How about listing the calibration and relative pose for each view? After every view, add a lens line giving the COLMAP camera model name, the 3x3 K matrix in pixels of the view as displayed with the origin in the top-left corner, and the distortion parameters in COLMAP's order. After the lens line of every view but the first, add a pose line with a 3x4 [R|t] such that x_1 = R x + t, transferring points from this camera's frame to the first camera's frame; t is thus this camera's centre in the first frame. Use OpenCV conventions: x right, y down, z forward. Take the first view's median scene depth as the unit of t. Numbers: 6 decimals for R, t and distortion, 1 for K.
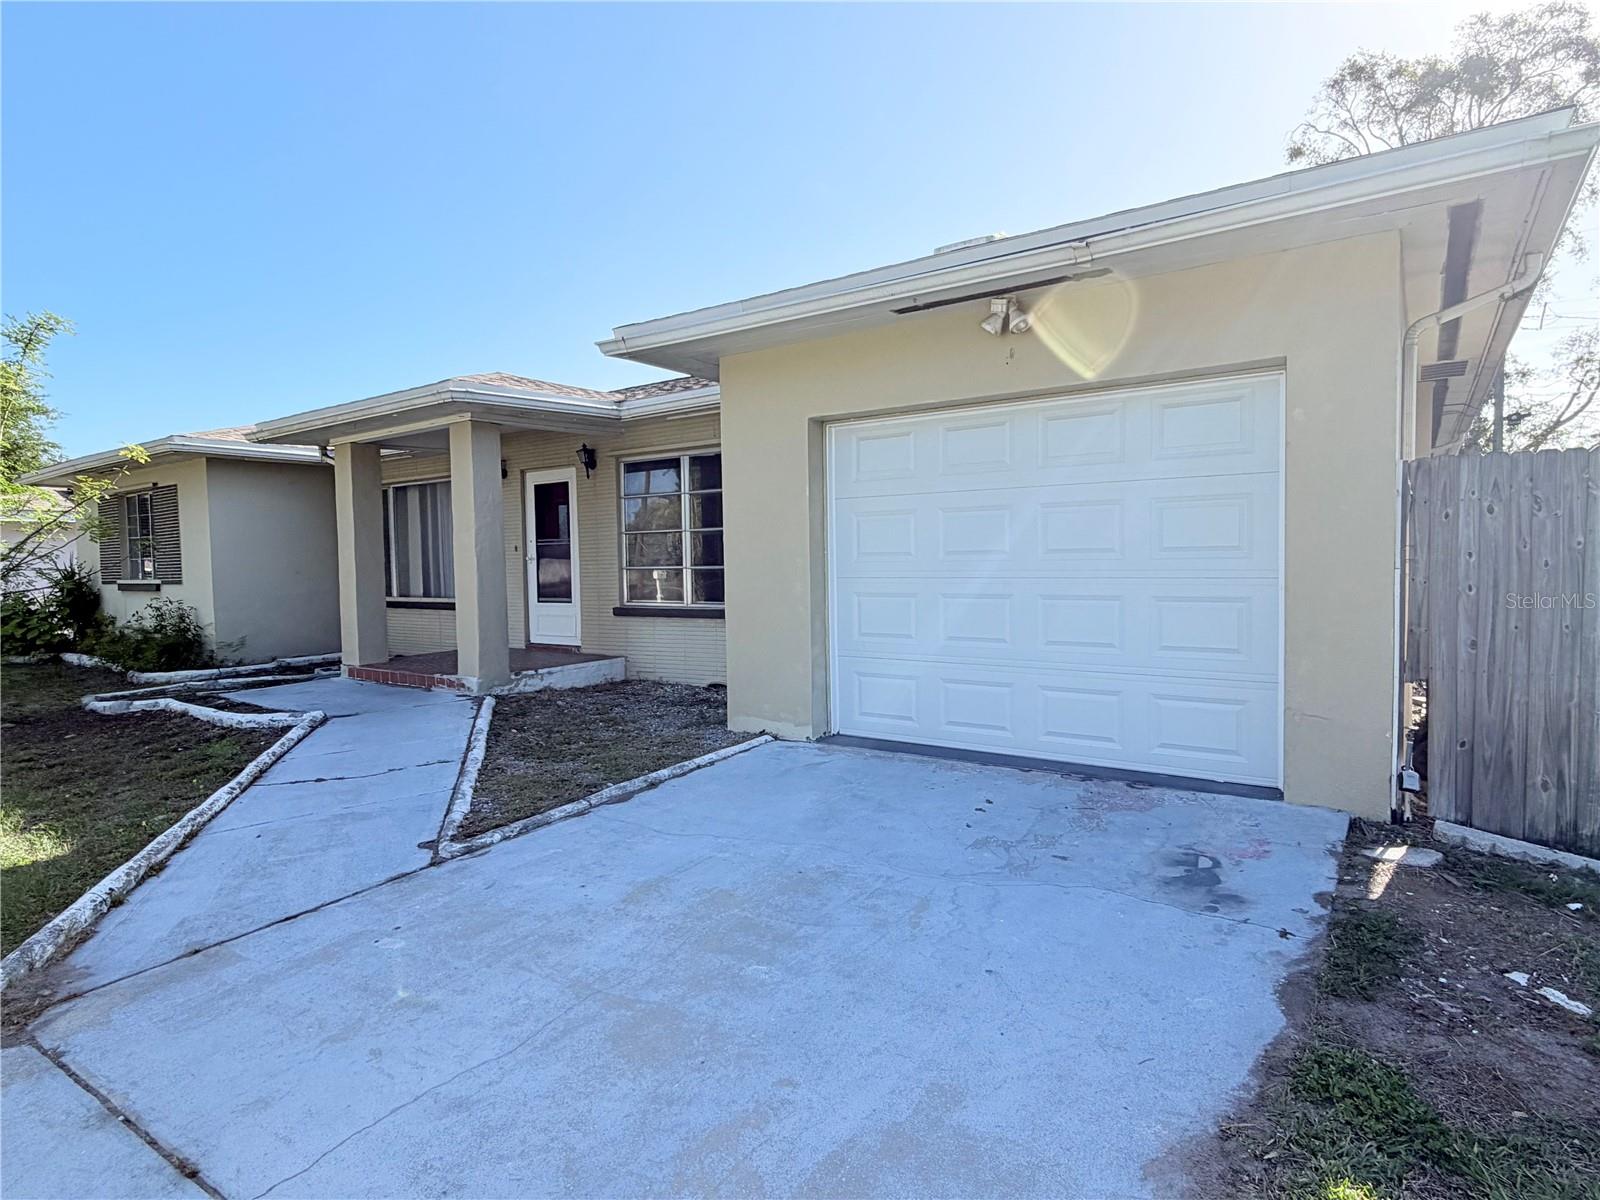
lens RADIAL K [[885.1, 0, 800.0], [0, 885.1, 600.0], [0, 0, 1]] dist [-0.000652, -0.000190]
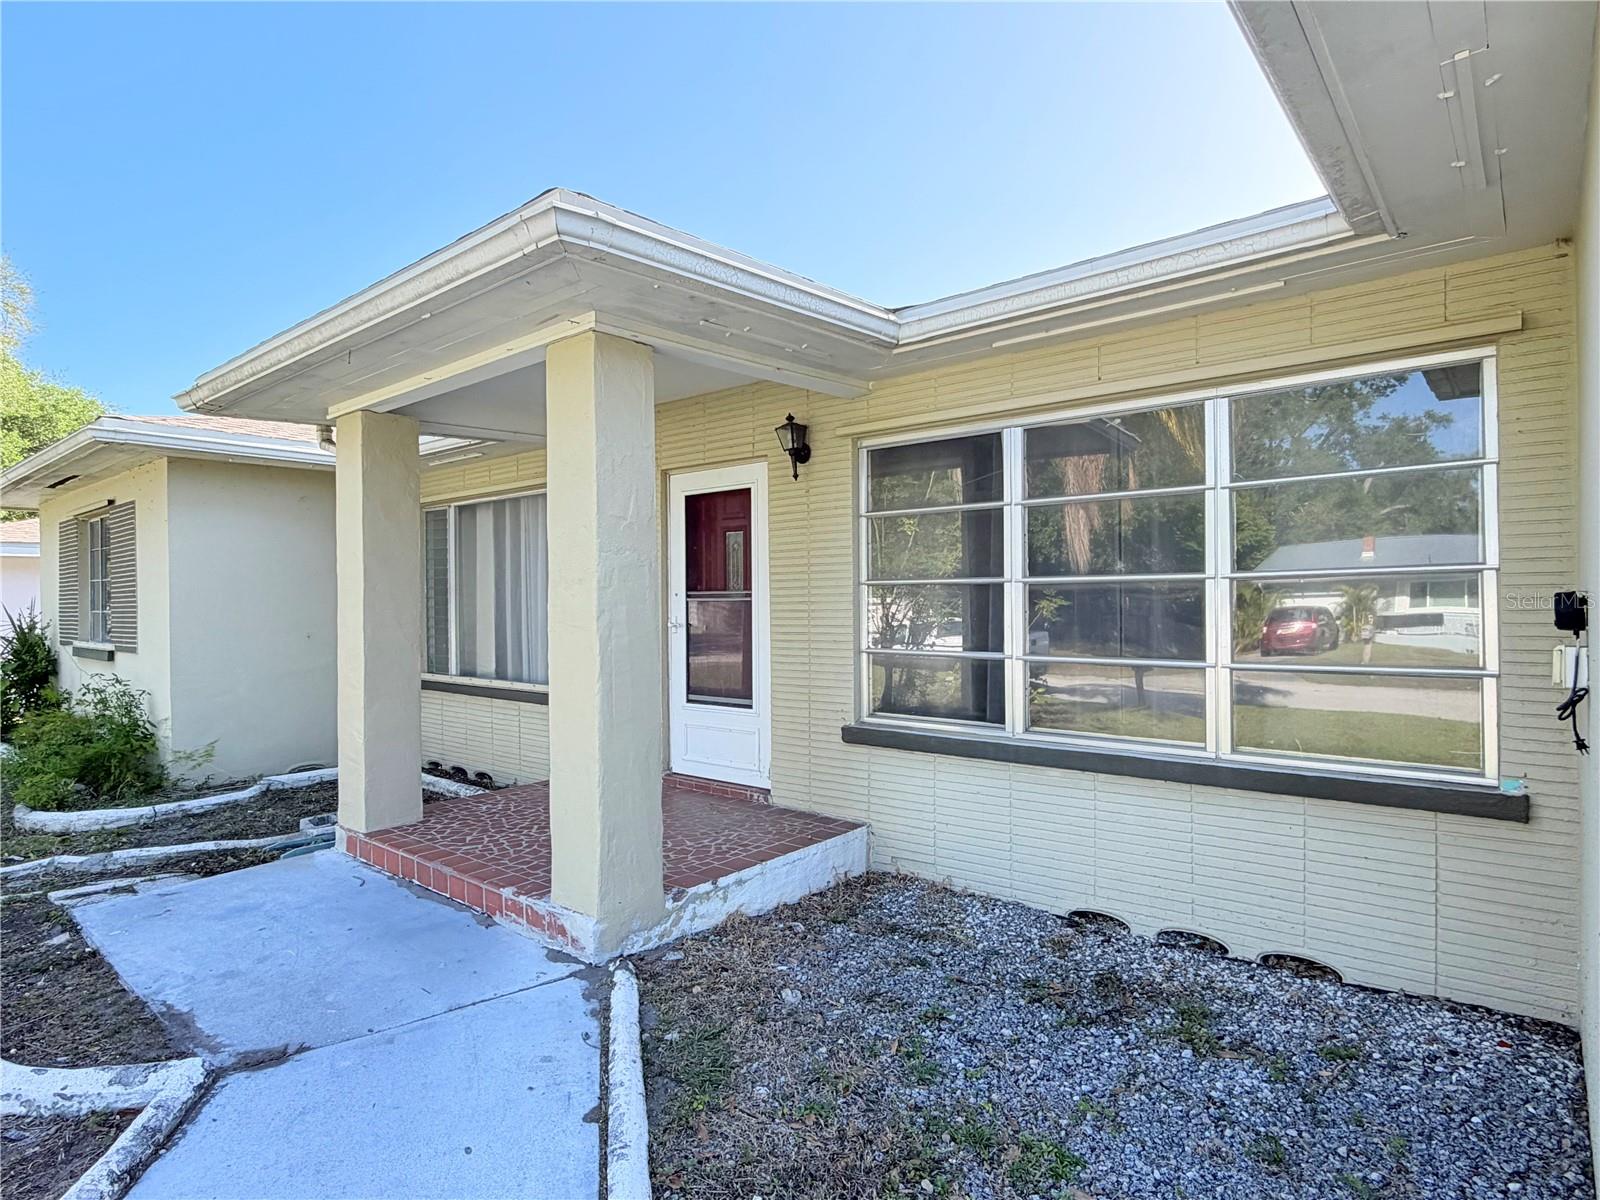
lens RADIAL K [[885.1, 0, 800.0], [0, 885.1, 600.0], [0, 0, 1]] dist [-0.000652, -0.000190]
pose [[0.996279, 0.008883, -0.085722, -0.183530], [-0.012501, 0.999049, -0.041761, -0.041691], [0.085270, 0.042677, 0.995443, 0.457533]]
